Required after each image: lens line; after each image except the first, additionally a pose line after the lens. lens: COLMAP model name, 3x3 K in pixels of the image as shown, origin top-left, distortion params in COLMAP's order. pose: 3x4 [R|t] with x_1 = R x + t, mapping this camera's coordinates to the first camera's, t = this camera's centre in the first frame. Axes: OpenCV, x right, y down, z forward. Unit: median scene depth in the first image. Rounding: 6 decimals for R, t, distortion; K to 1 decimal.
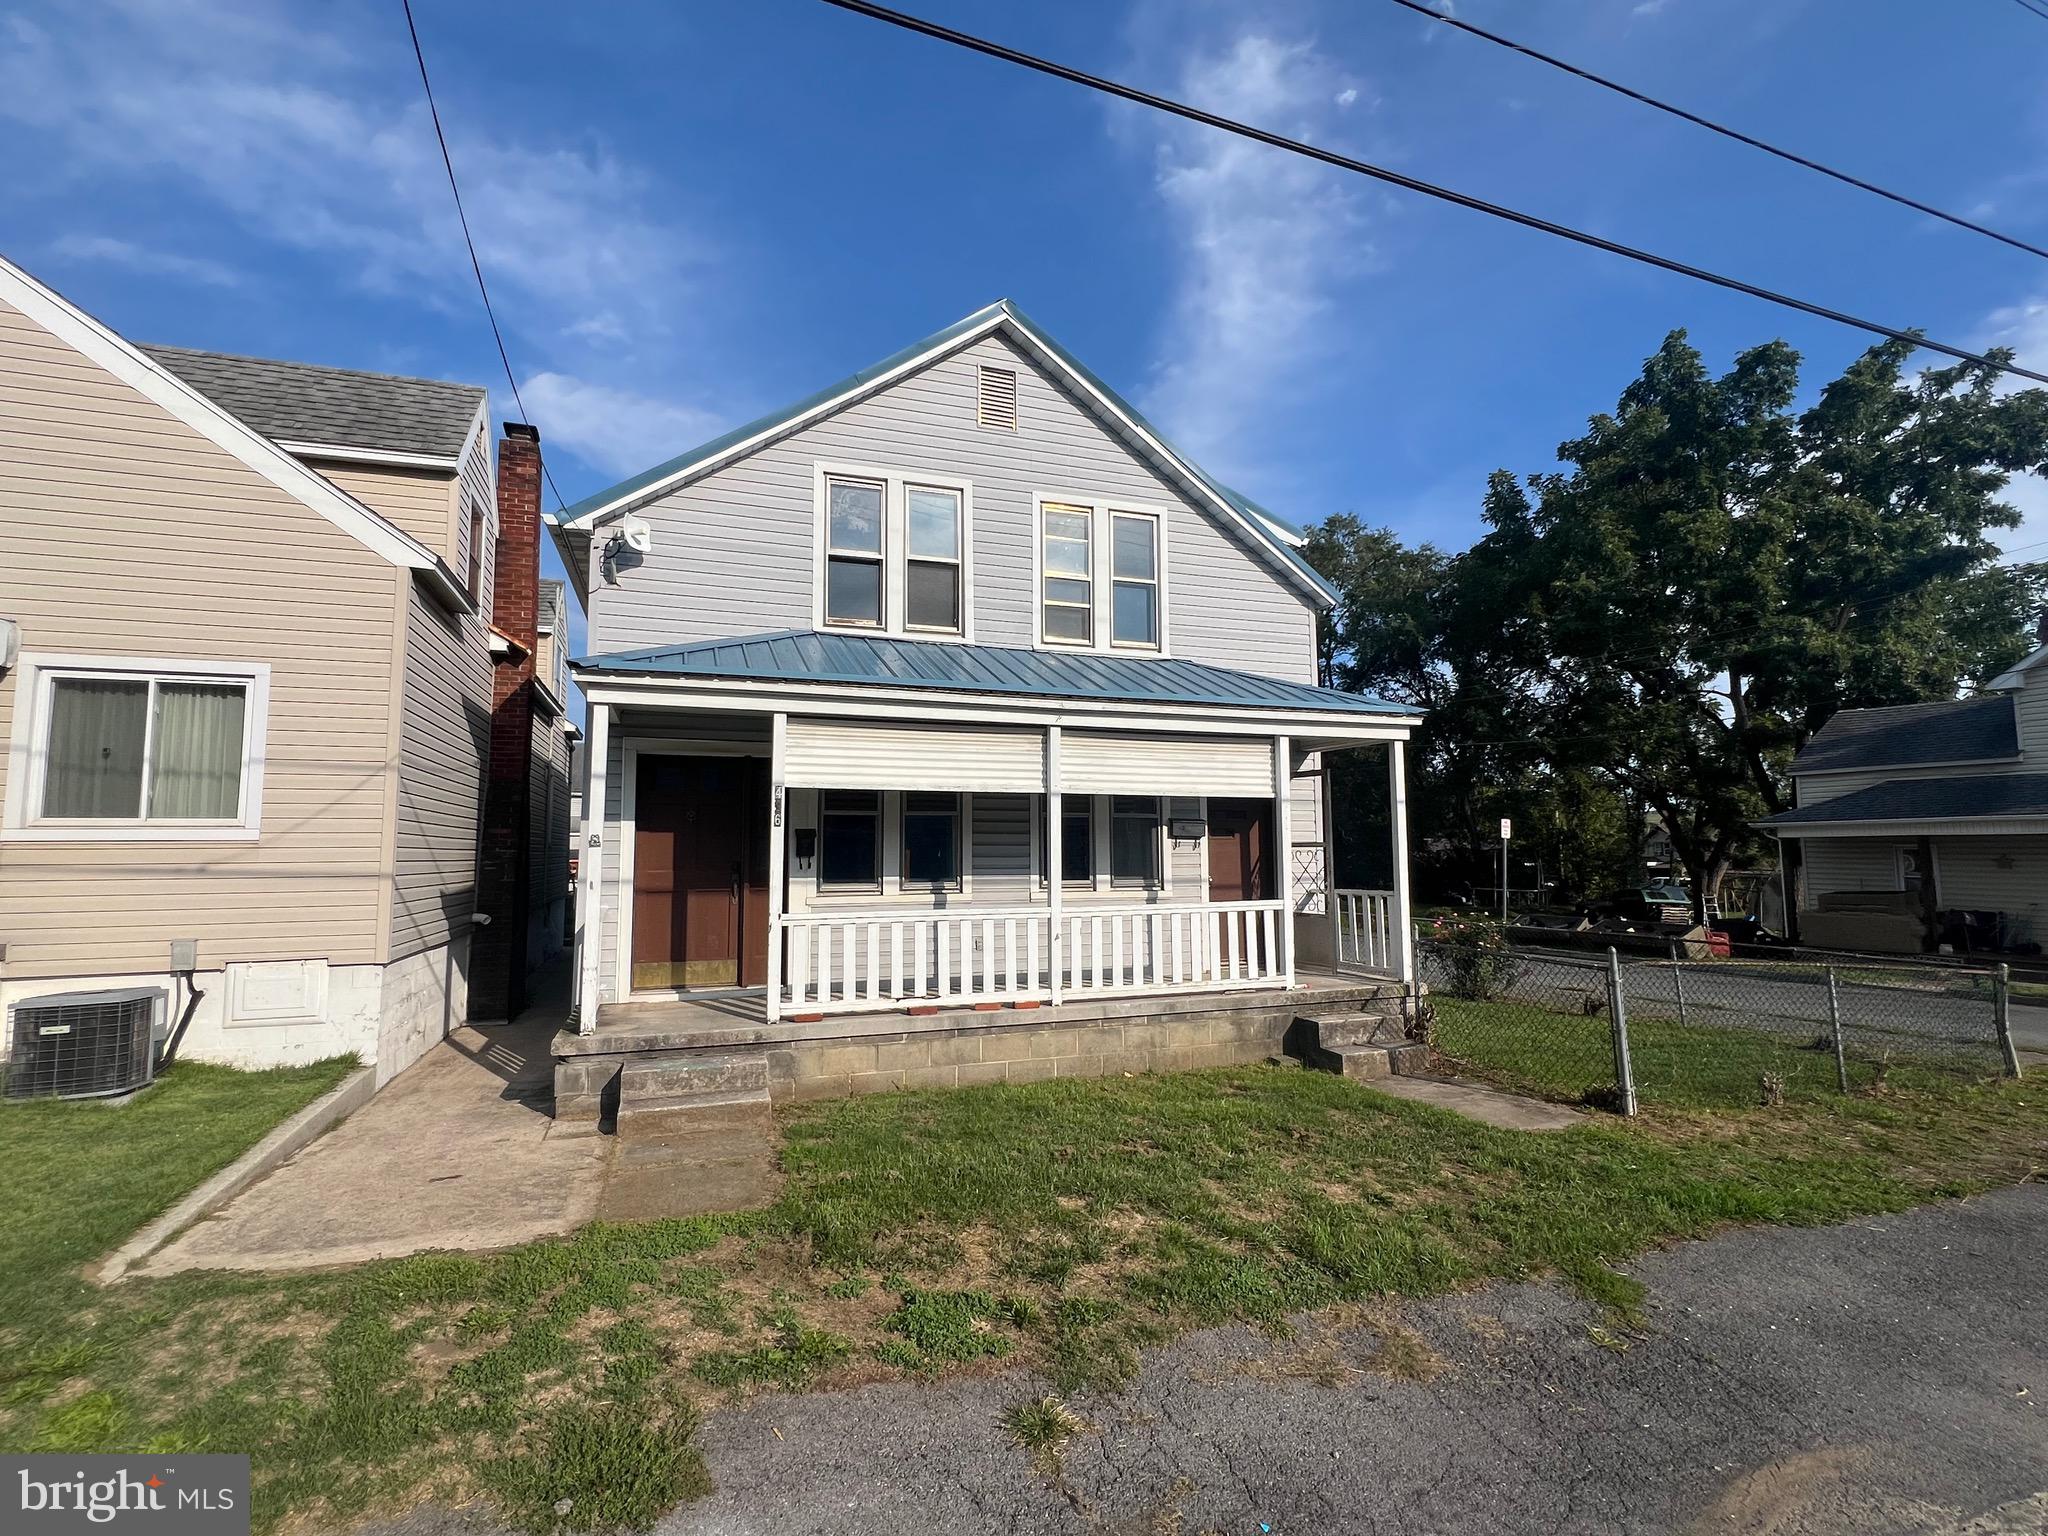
lens RADIAL K [[943.6, 0, 1024.3], [0, 943.6, 770.4], [0, 0, 1]] dist [-0.011362, 0.000309]
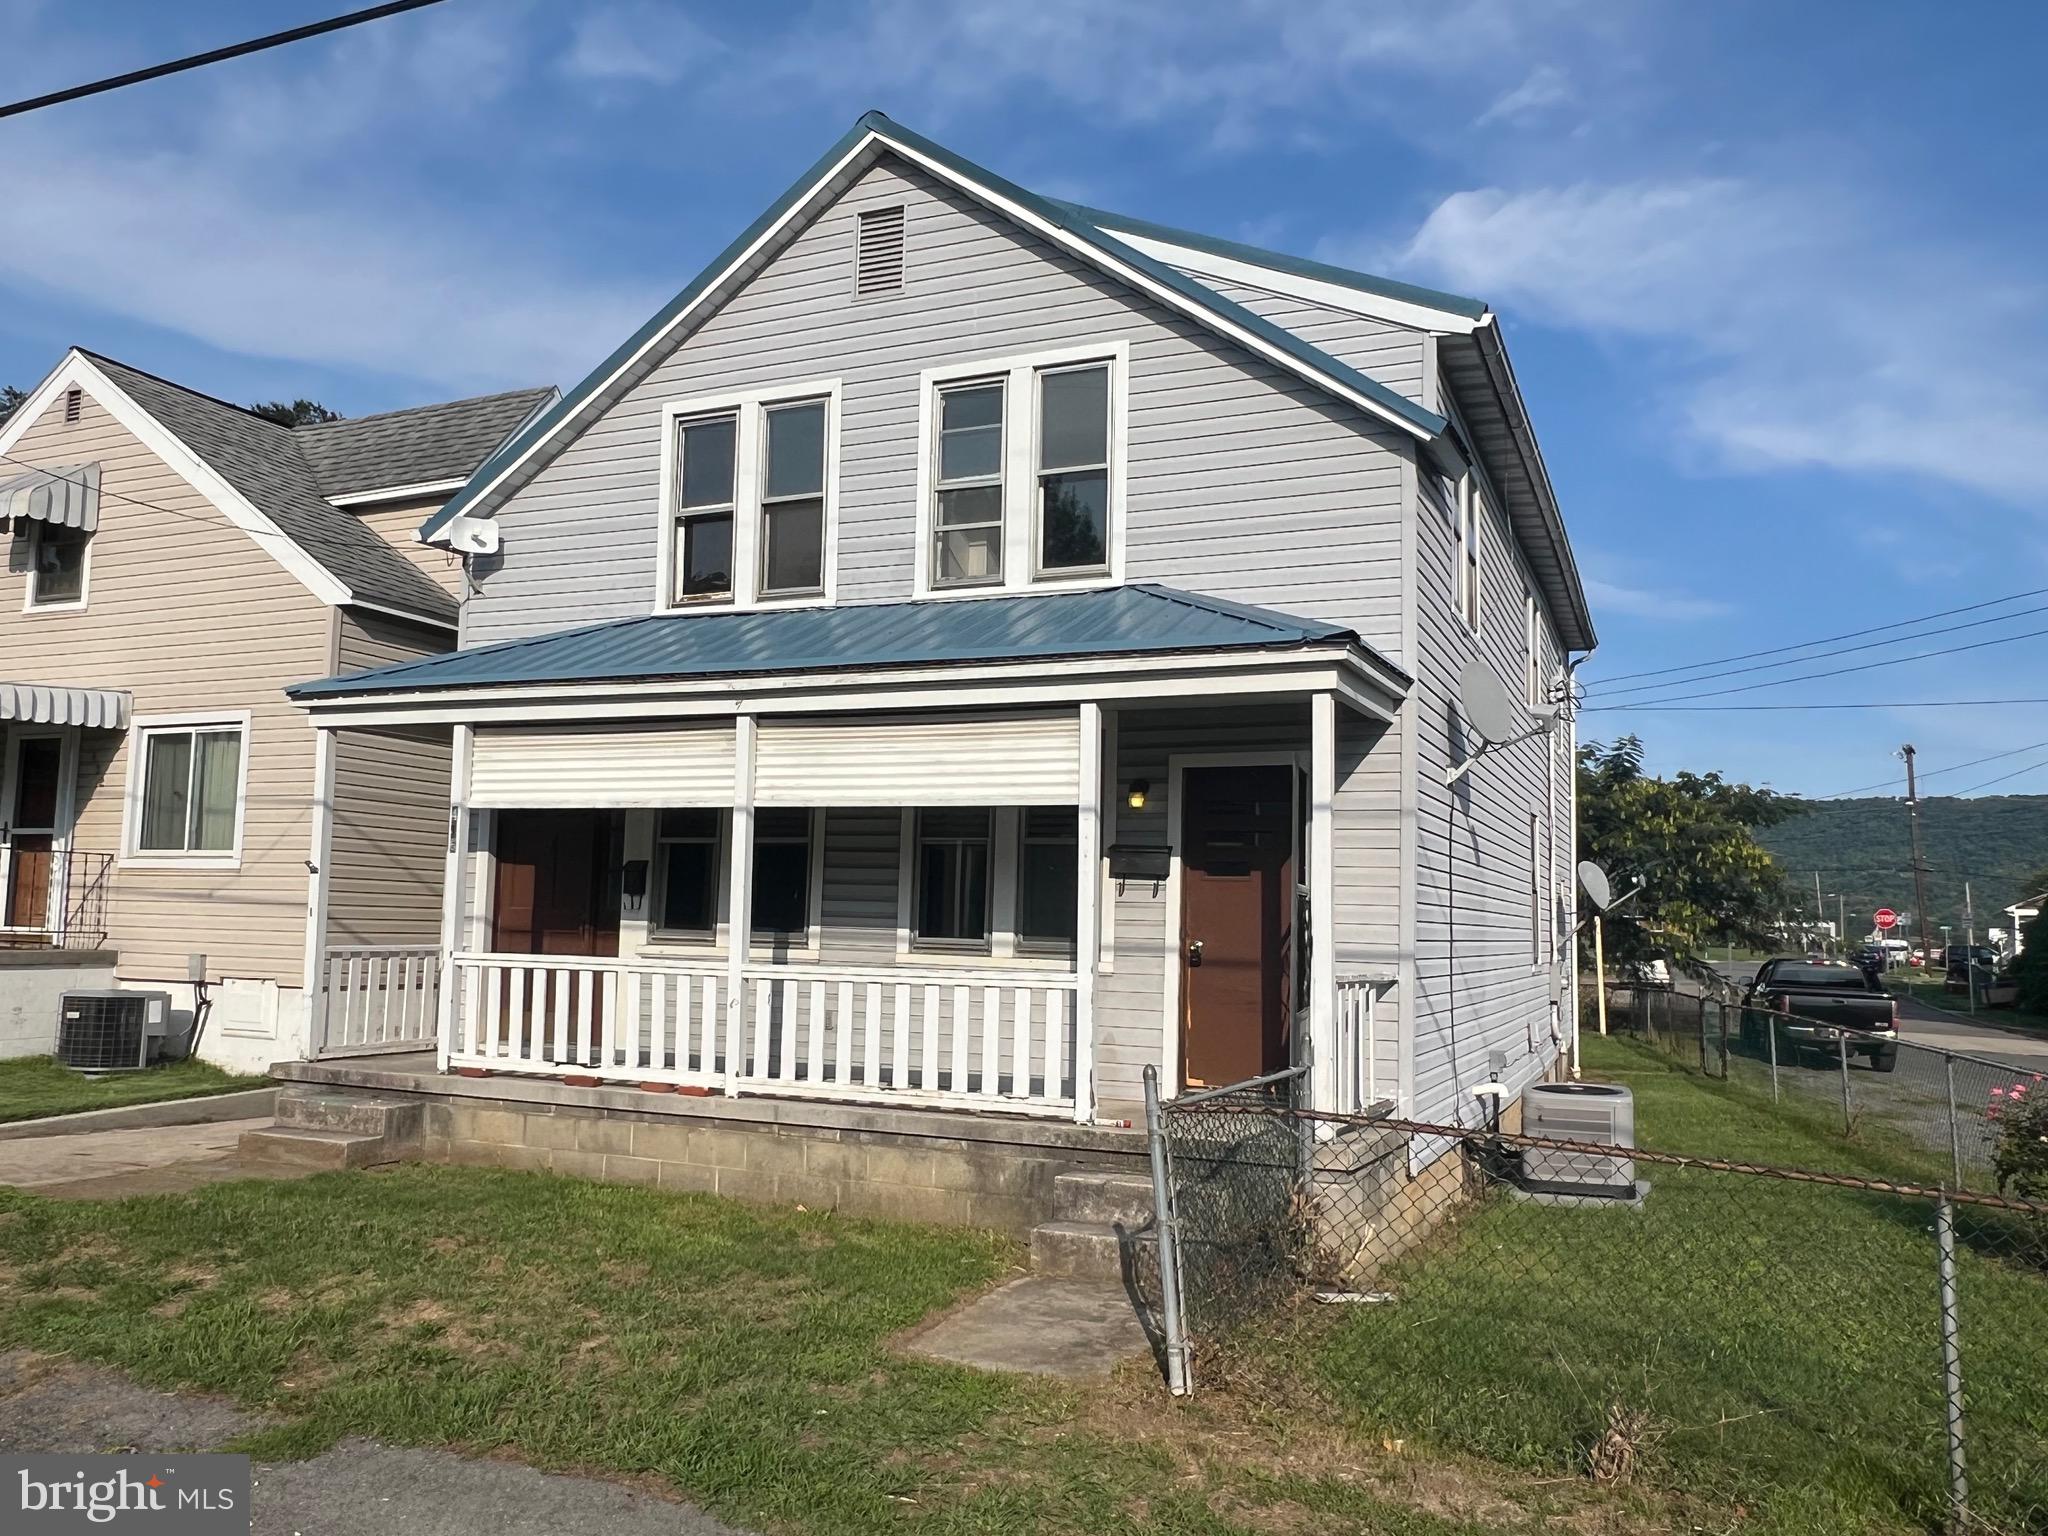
lens RADIAL K [[1576.4, 0, 1015.8], [0, 1576.4, 770.5], [0, 0, 1]] dist [-0.005346, -0.008765]
pose [[0.717994, -0.044168, -0.694647, 0.952259], [0.032104, 0.999024, -0.030338, 0.036497], [0.695309, -0.000518, 0.718711, 0.249805]]
